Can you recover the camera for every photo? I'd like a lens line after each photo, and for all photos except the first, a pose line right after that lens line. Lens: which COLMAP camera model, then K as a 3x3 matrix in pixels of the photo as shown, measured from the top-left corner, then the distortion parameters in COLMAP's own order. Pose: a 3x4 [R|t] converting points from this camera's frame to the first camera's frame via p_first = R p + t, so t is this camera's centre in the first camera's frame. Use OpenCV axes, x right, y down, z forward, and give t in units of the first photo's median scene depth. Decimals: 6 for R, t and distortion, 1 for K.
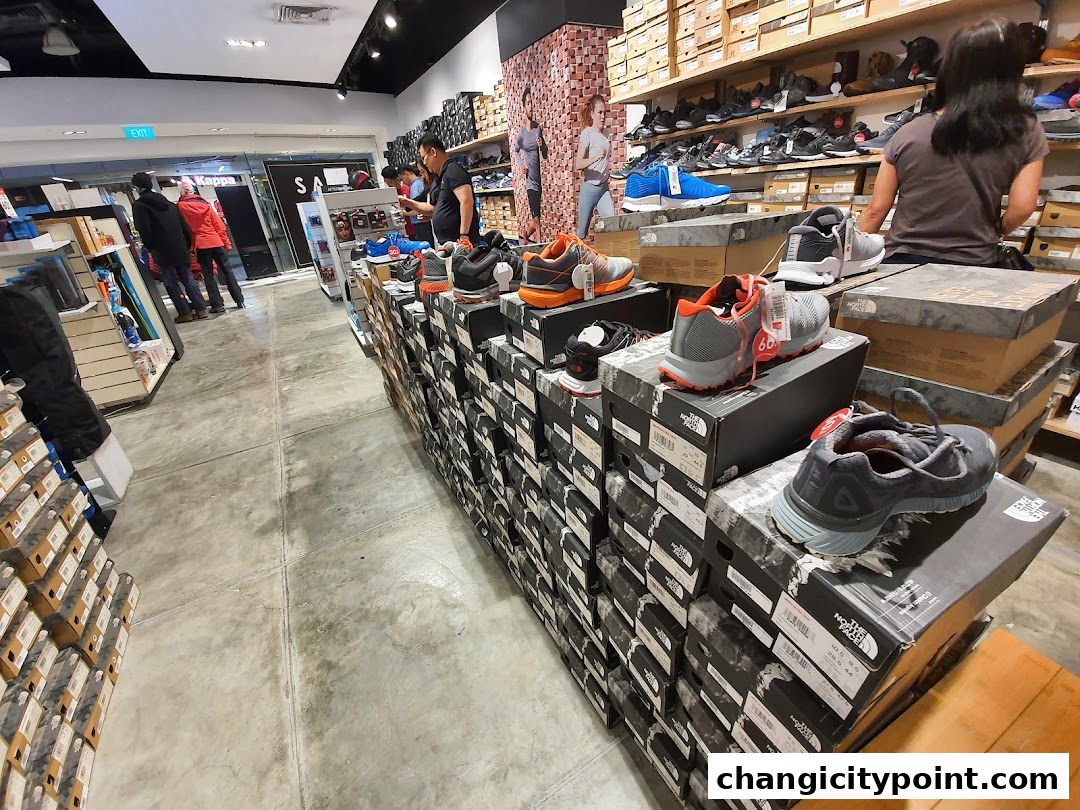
lens RADIAL K [[431.5, 0, 540.6], [0, 431.5, 405.3], [0, 0, 1]] dist [-0.001177, -0.000109]
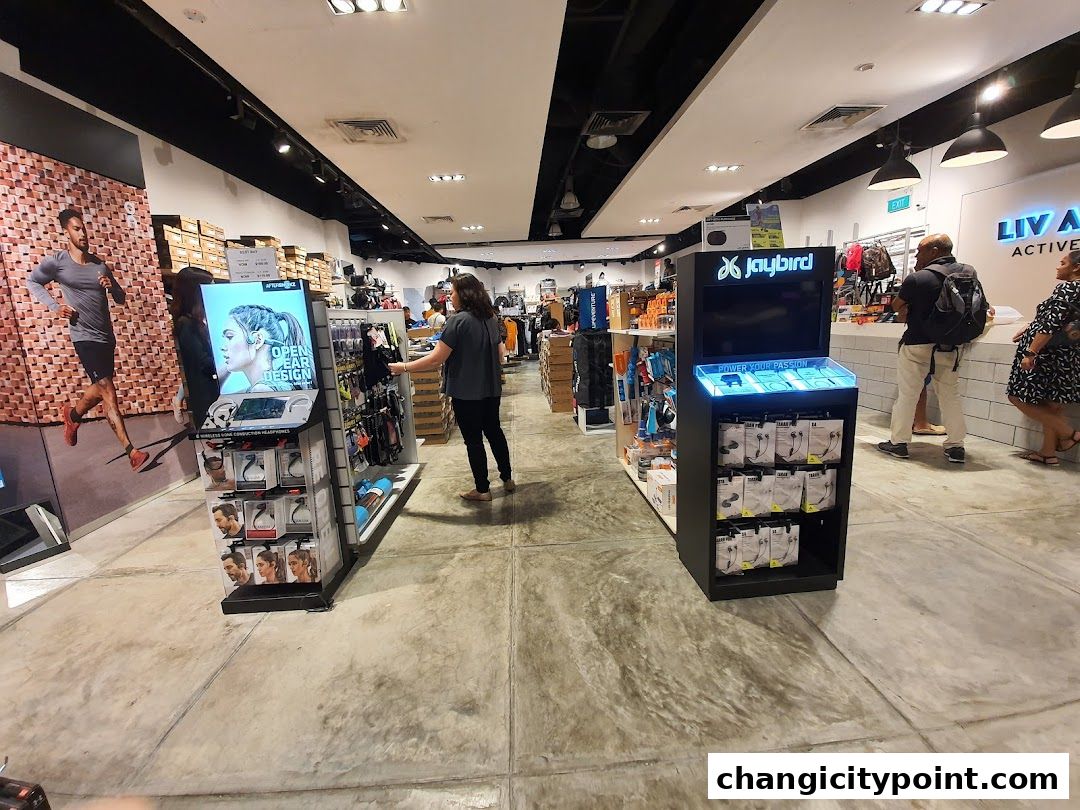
lens RADIAL K [[431.5, 0, 543.0], [0, 431.5, 403.1], [0, 0, 1]] dist [-0.001177, -0.000109]
pose [[-0.882989, 0.024439, 0.468757, -1.014285], [0.306504, 0.786370, 0.536356, -0.621977], [-0.355509, 0.617272, -0.701846, 1.396612]]
